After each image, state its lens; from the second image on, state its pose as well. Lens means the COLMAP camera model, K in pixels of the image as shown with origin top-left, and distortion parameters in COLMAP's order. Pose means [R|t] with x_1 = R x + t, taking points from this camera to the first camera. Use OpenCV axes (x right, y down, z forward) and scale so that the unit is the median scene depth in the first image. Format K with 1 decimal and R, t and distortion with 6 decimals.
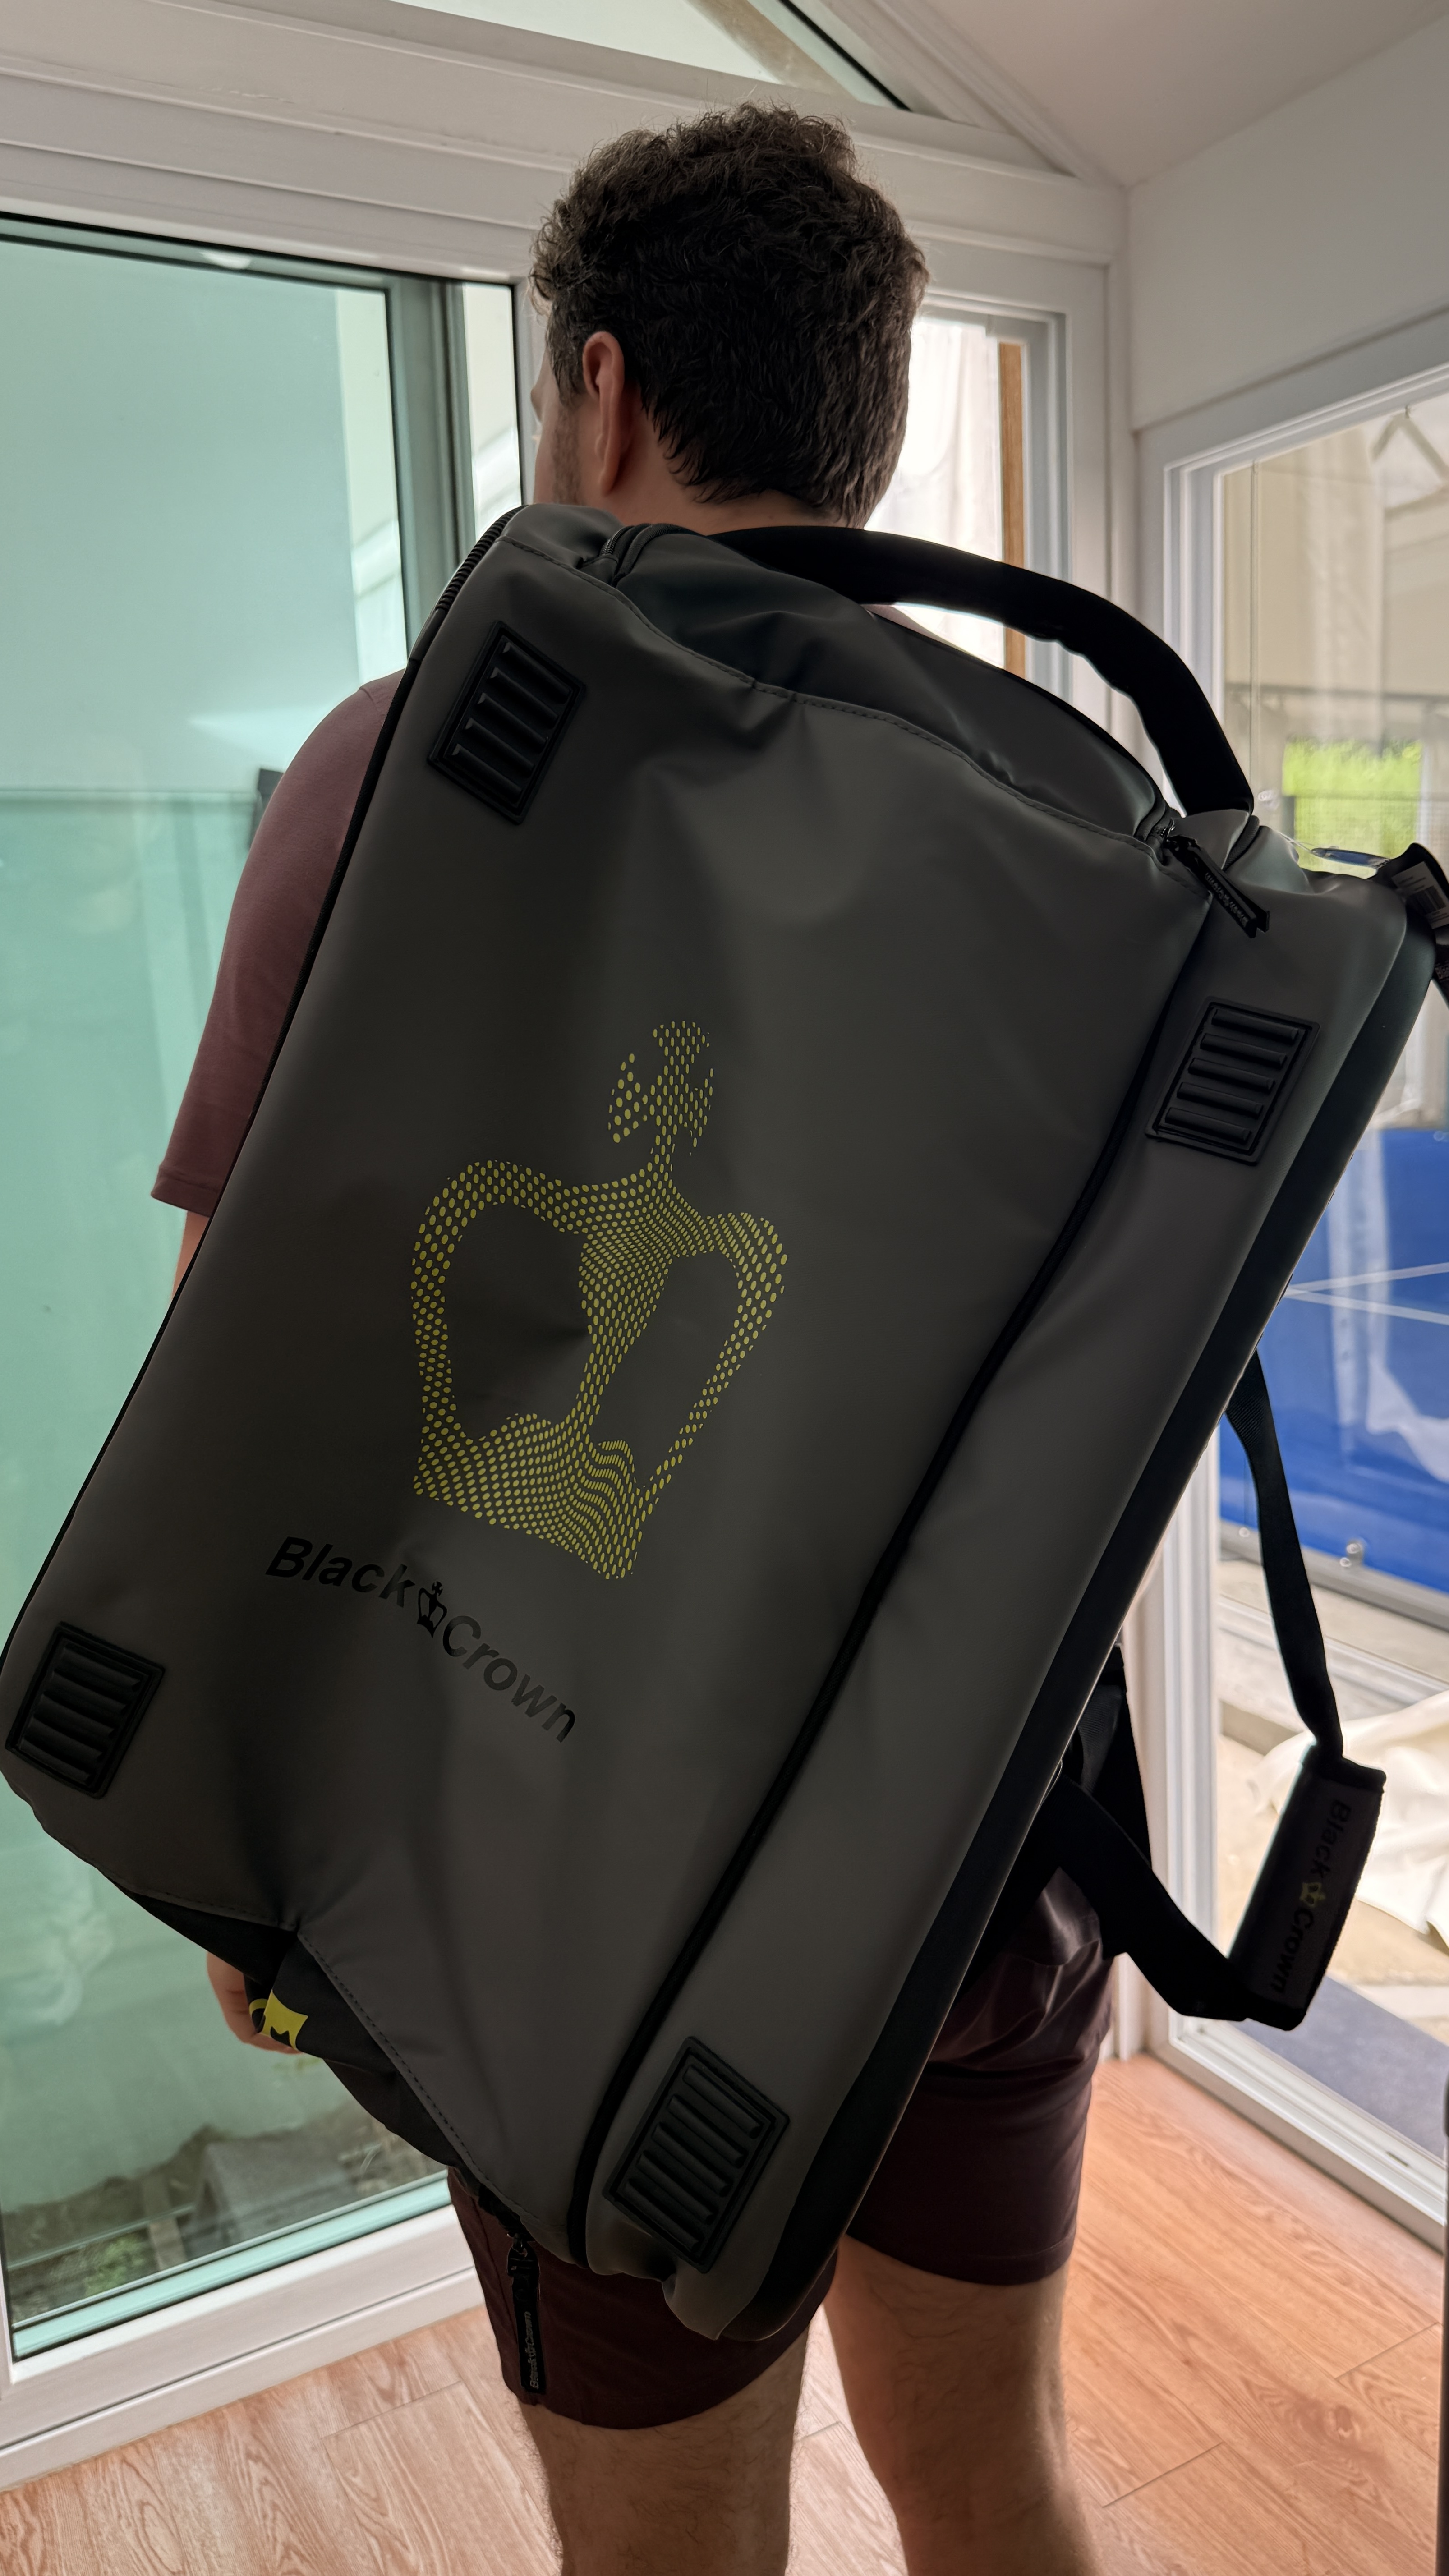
lens RADIAL K [[1878.0, 0, 717.7], [0, 1878.0, 1262.6], [0, 0, 1]] dist [0.043318, -0.071890]
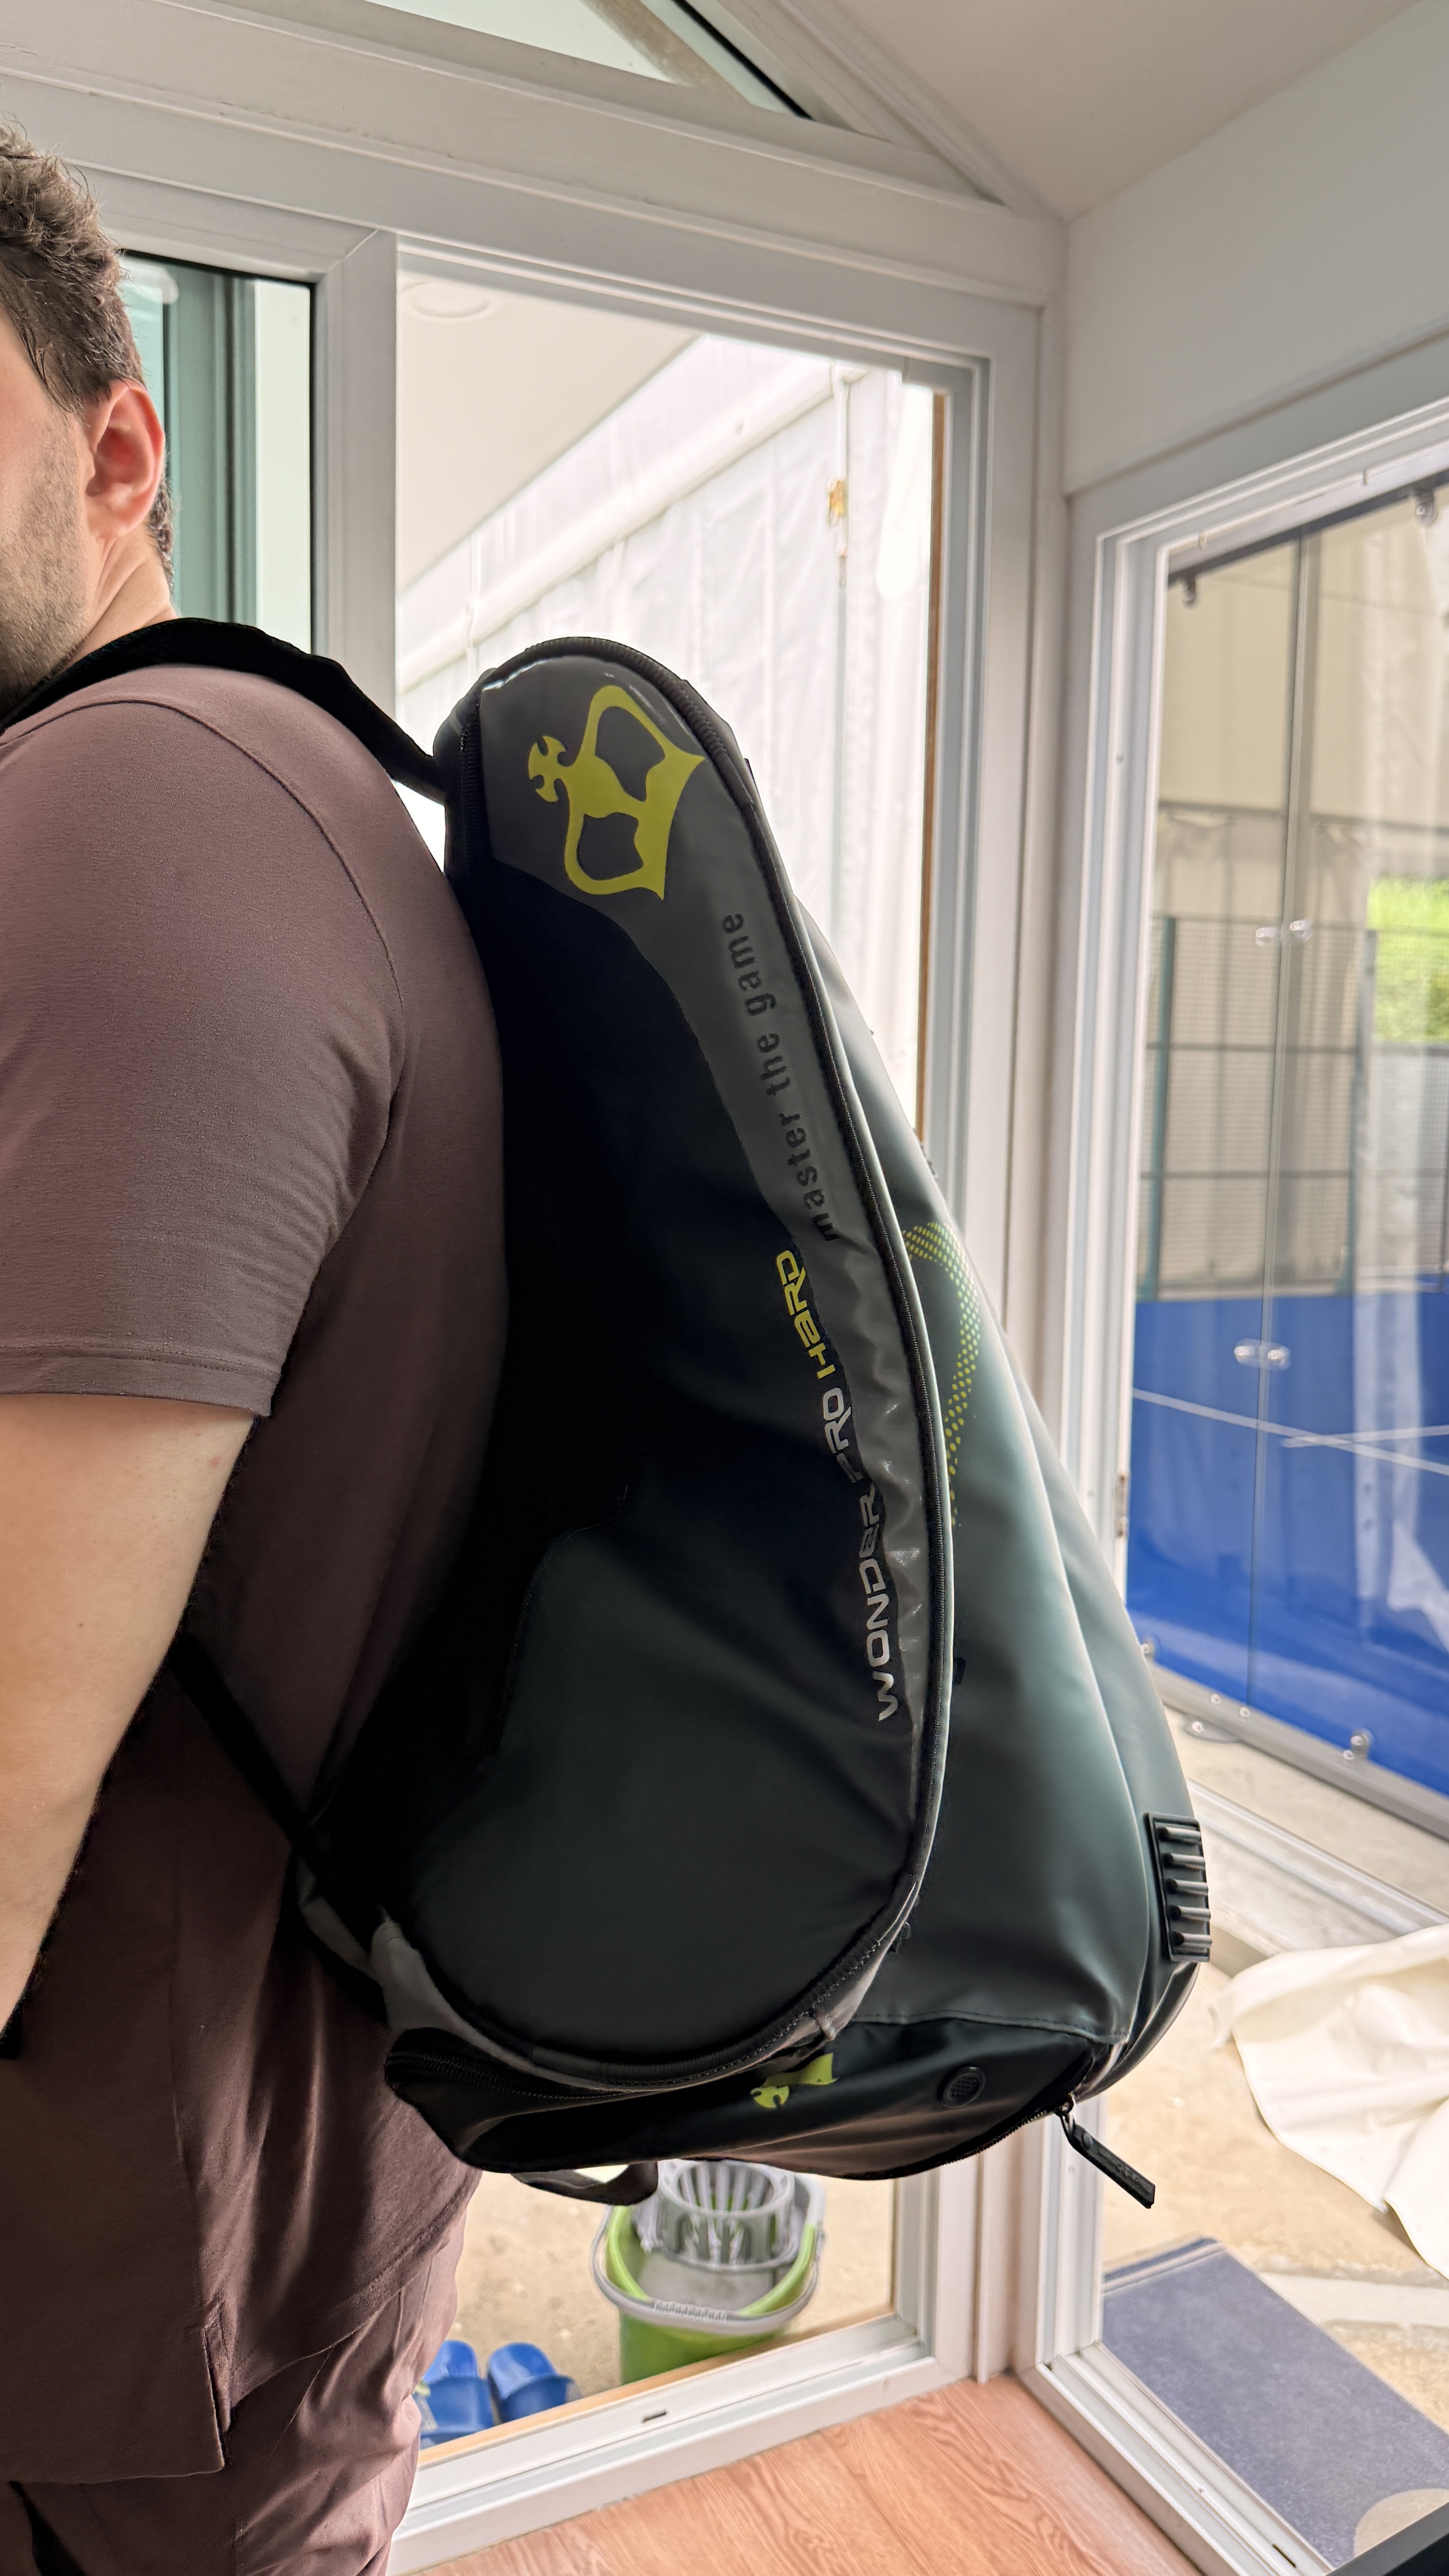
lens RADIAL K [[1894.5, 0, 721.1], [0, 1894.5, 1268.4], [0, 0, 1]] dist [-0.004777, 0.003130]
pose [[0.997696, 0.056638, -0.037353, 0.107910], [-0.058449, 0.997071, -0.049333, -0.029098], [0.034449, 0.051402, 0.998084, 0.132123]]
